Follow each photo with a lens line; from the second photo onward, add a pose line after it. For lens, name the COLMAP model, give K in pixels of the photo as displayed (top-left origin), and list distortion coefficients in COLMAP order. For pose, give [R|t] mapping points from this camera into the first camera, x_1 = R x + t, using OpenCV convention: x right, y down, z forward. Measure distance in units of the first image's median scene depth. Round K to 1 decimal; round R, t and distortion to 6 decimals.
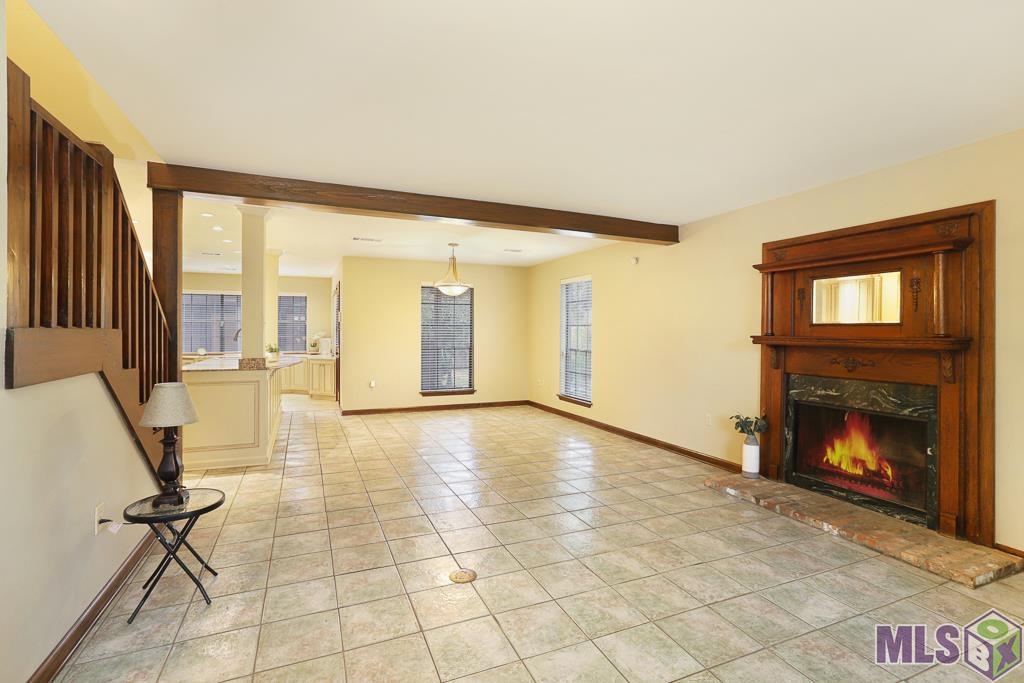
lens RADIAL K [[483.2, 0, 514.1], [0, 483.2, 323.4], [0, 0, 1]] dist [-0.037712, 0.024858]
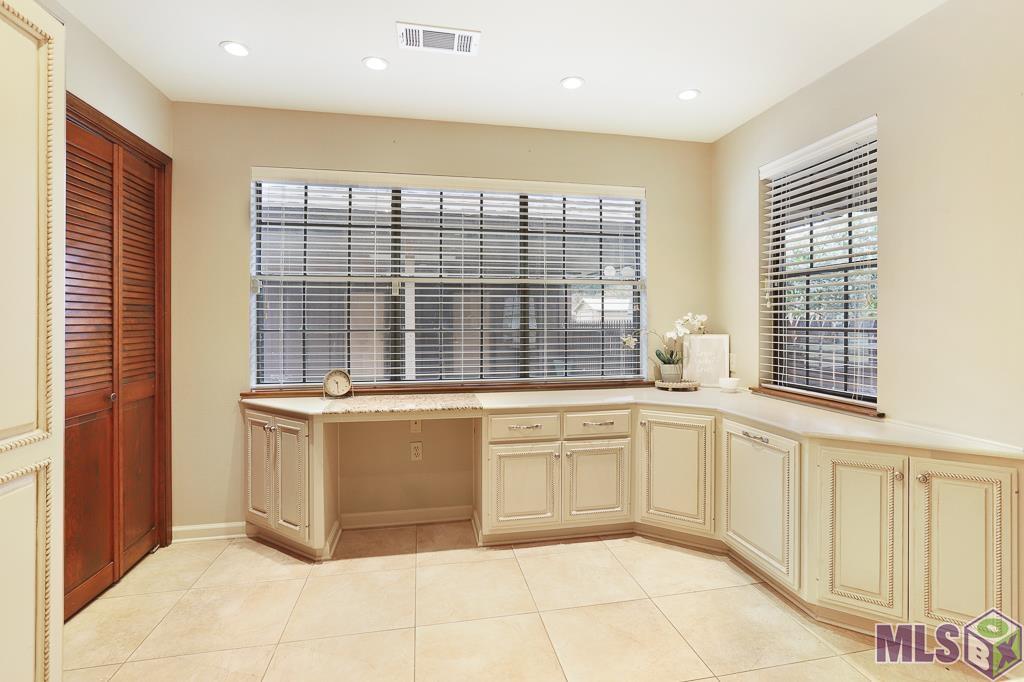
lens RADIAL K [[478.2, 0, 508.2], [0, 478.2, 339.3], [0, 0, 1]] dist [-0.039147, 0.023062]
pose [[0.975818, 0.009235, -0.218388, -1.184670], [0.001441, 0.998814, 0.048676, 0.046852], [0.218578, -0.047814, 0.974647, 1.798466]]
